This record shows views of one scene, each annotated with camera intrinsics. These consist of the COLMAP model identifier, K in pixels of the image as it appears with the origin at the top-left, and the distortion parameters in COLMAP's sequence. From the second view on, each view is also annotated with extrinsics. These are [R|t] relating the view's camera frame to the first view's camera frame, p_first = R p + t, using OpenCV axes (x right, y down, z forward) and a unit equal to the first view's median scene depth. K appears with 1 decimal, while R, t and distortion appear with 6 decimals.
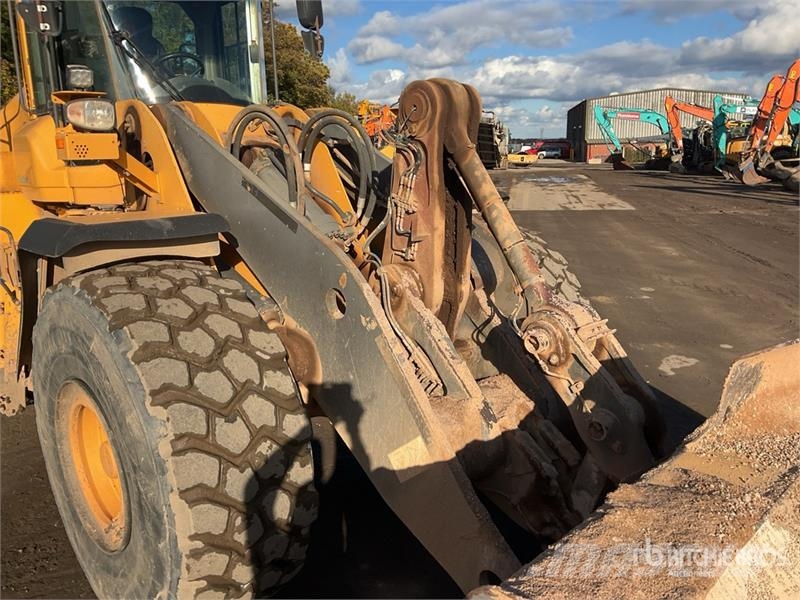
lens RADIAL K [[665.9, 0, 400.0], [0, 665.9, 300.0], [0, 0, 1]] dist [0.011245, -0.008856]
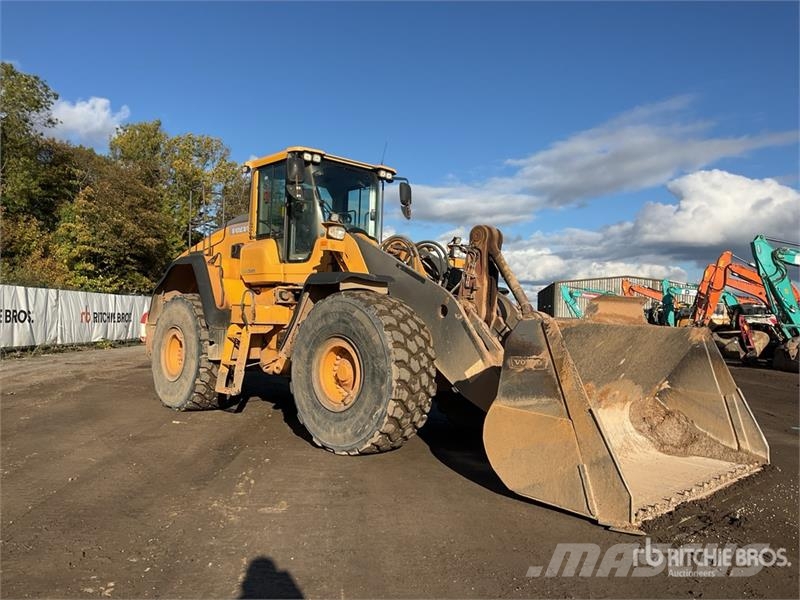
lens RADIAL K [[657.9, 0, 394.2], [0, 657.9, 299.3], [0, 0, 1]] dist [0.075167, -0.114392]
pose [[0.998316, 0.052845, 0.023920, -0.306865], [-0.045003, 0.965780, -0.255429, 0.536551], [-0.036600, 0.253923, 0.966532, -1.195789]]
